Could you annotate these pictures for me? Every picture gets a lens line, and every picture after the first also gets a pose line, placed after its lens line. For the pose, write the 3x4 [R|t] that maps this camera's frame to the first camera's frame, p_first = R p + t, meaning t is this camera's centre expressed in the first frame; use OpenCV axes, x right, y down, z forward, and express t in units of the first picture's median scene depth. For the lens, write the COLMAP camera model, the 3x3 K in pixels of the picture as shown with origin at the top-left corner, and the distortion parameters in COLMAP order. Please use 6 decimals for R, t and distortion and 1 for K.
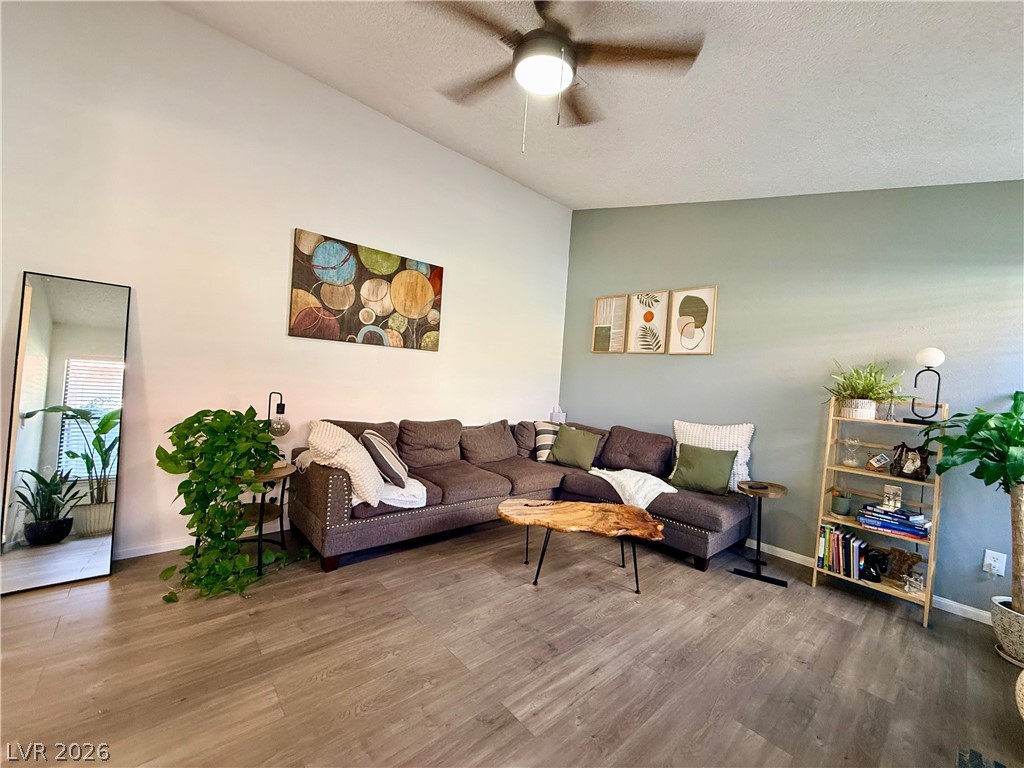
lens RADIAL K [[408.2, 0, 512.0], [0, 408.2, 384.0], [0, 0, 1]] dist [-0.000633, 0.000276]
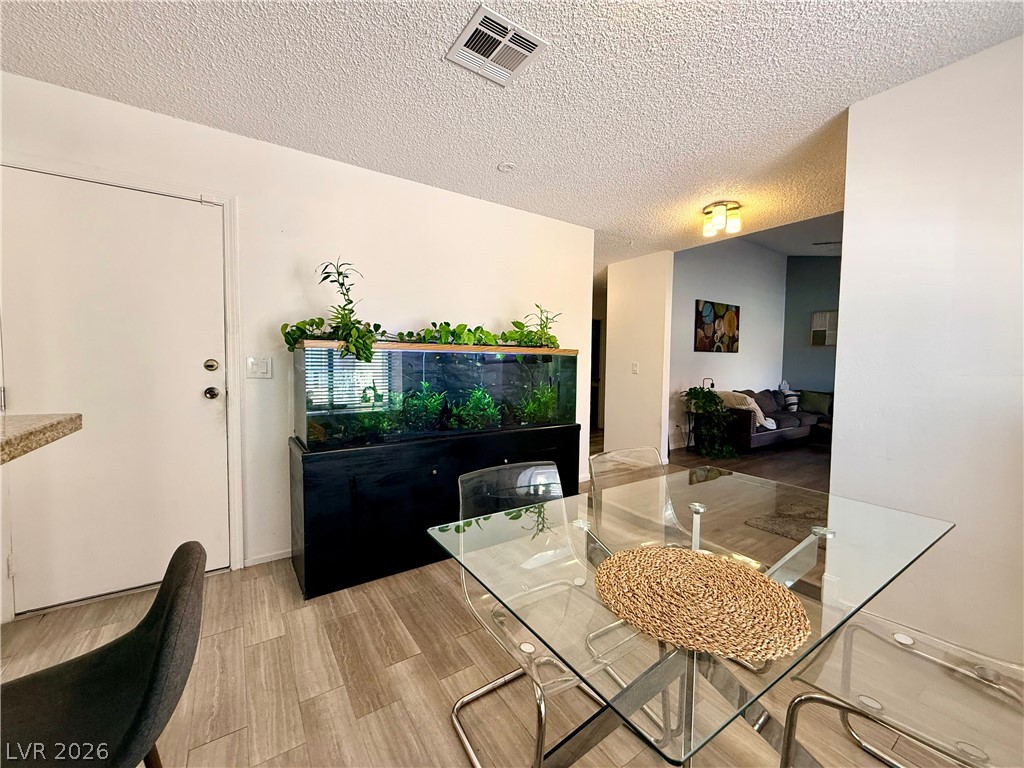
lens RADIAL K [[408.2, 0, 512.0], [0, 408.2, 384.0], [0, 0, 1]] dist [-0.000633, 0.000276]
pose [[0.990124, -0.056178, -0.128444, -1.105036], [0.059972, 0.997865, 0.025865, -0.056265], [0.126717, -0.033313, 0.991379, -1.080914]]
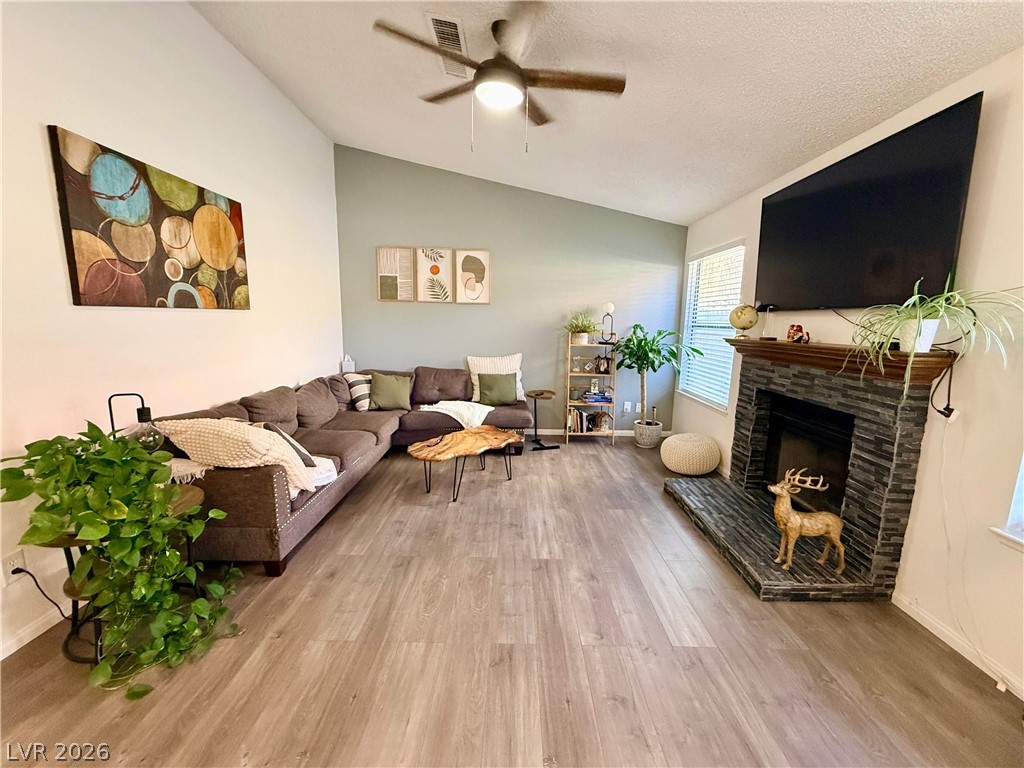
lens RADIAL K [[408.2, 0, 512.0], [0, 408.2, 384.0], [0, 0, 1]] dist [-0.000633, 0.000276]
pose [[0.670526, -0.173871, 0.721223, -0.521530], [0.039974, 0.979204, 0.198900, -0.088302], [-0.740808, -0.104538, 0.663533, 0.044313]]
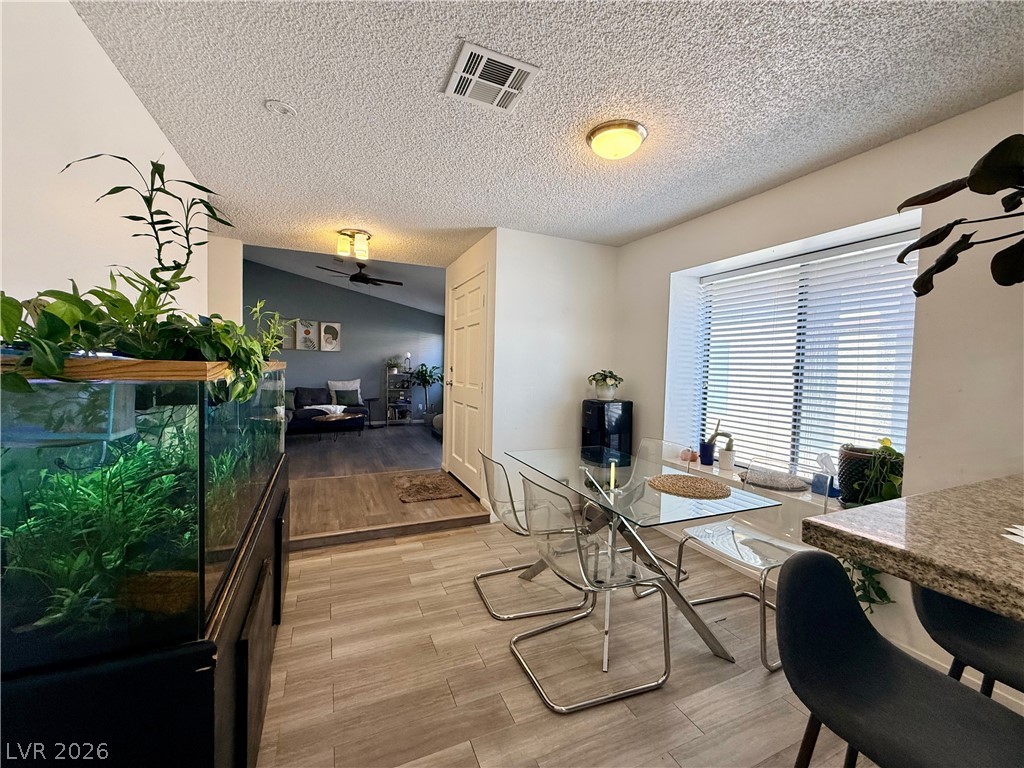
lens RADIAL K [[408.2, 0, 512.0], [0, 408.2, 384.0], [0, 0, 1]] dist [-0.000633, 0.000276]
pose [[0.295715, -0.102304, 0.949782, -1.688186], [0.009982, 0.994526, 0.104016, -0.139091], [-0.955224, -0.021278, 0.295118, -0.747151]]
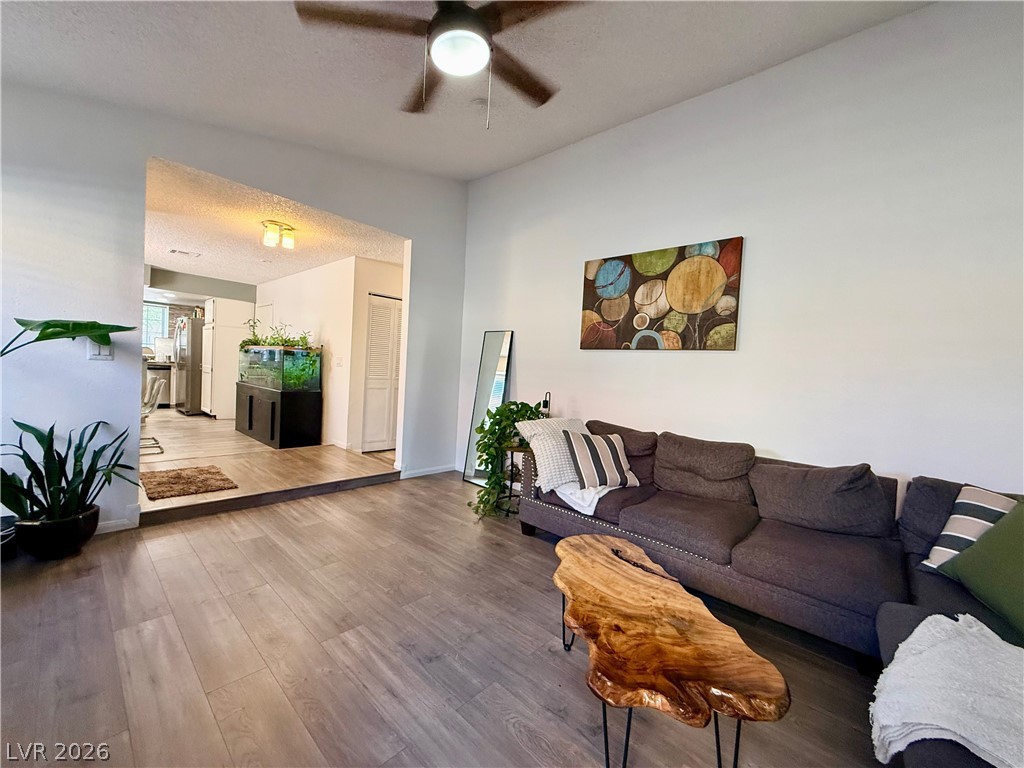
lens RADIAL K [[408.2, 0, 512.0], [0, 408.2, 384.0], [0, 0, 1]] dist [-0.000633, 0.000276]
pose [[0.108583, -0.028992, -0.993665, 0.597272], [-0.064101, 0.997290, -0.036102, 0.041158], [0.992019, 0.067615, 0.106430, 0.607701]]
